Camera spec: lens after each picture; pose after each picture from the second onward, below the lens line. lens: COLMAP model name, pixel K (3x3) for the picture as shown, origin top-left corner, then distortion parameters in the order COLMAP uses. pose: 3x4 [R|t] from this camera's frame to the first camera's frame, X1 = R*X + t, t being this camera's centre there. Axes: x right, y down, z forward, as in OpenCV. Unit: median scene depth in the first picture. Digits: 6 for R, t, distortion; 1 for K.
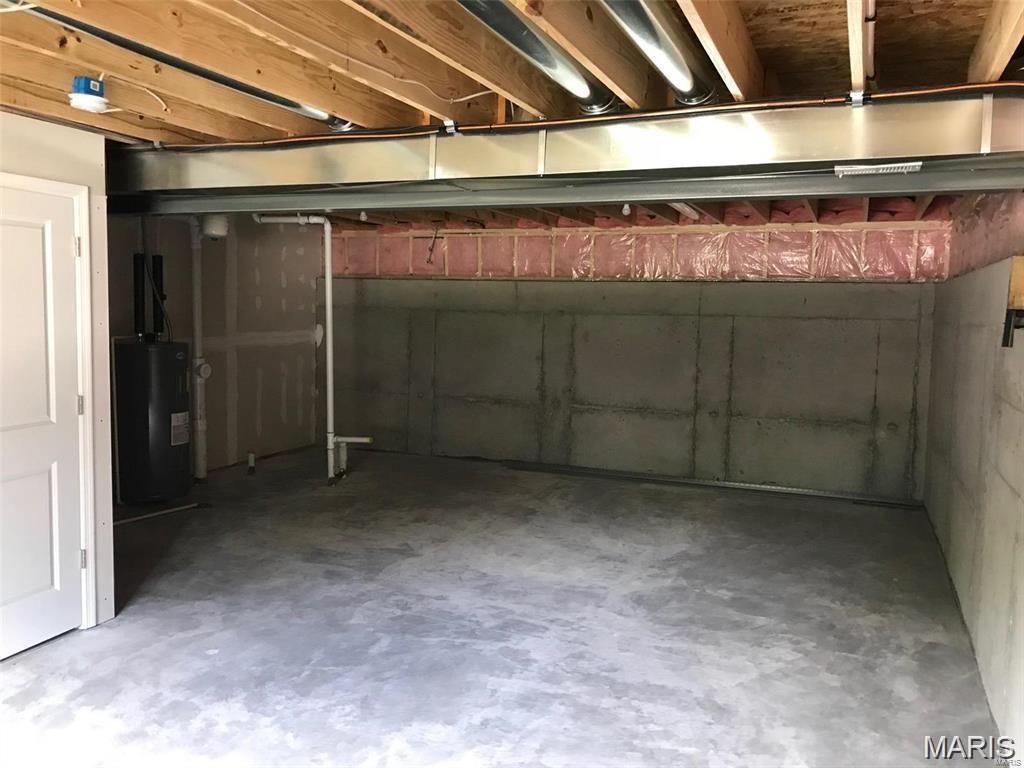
lens RADIAL K [[840.1, 0, 513.1], [0, 840.1, 384.1], [0, 0, 1]] dist [0.014406, -0.014006]
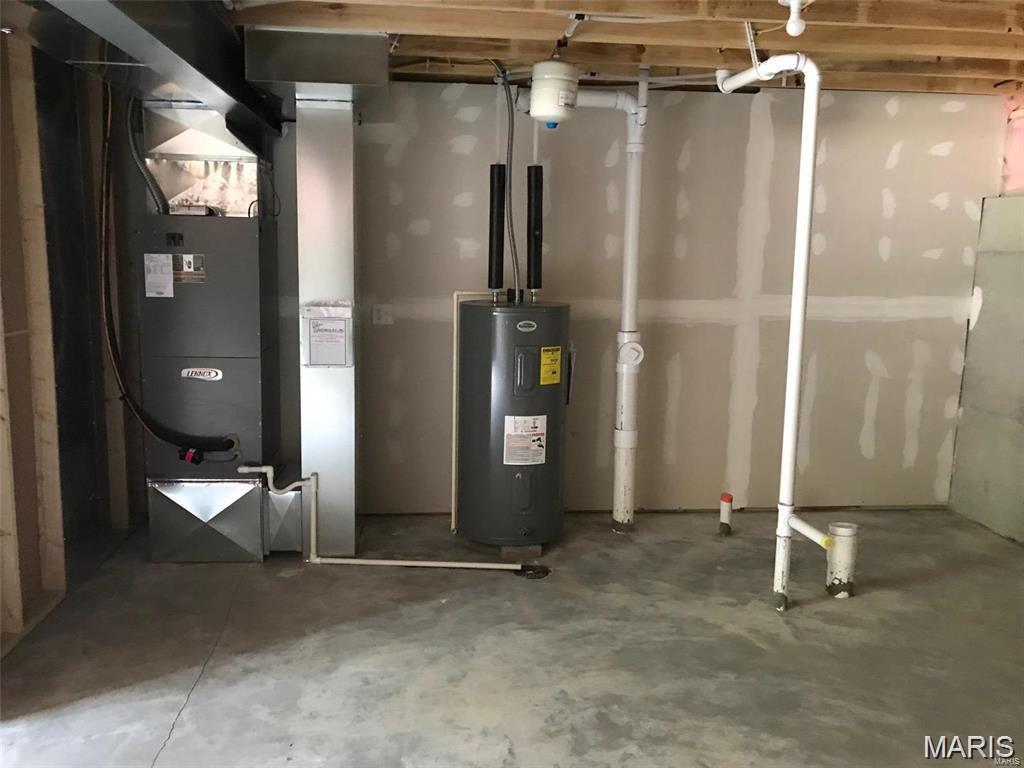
lens RADIAL K [[840.1, 0, 510.3], [0, 840.1, 376.9], [0, 0, 1]] dist [0.014406, -0.014006]
pose [[0.466870, 0.125832, -0.875328, 0.130053], [-0.092251, 0.991354, 0.093308, -0.047353], [0.879501, 0.037187, 0.474442, 0.621905]]
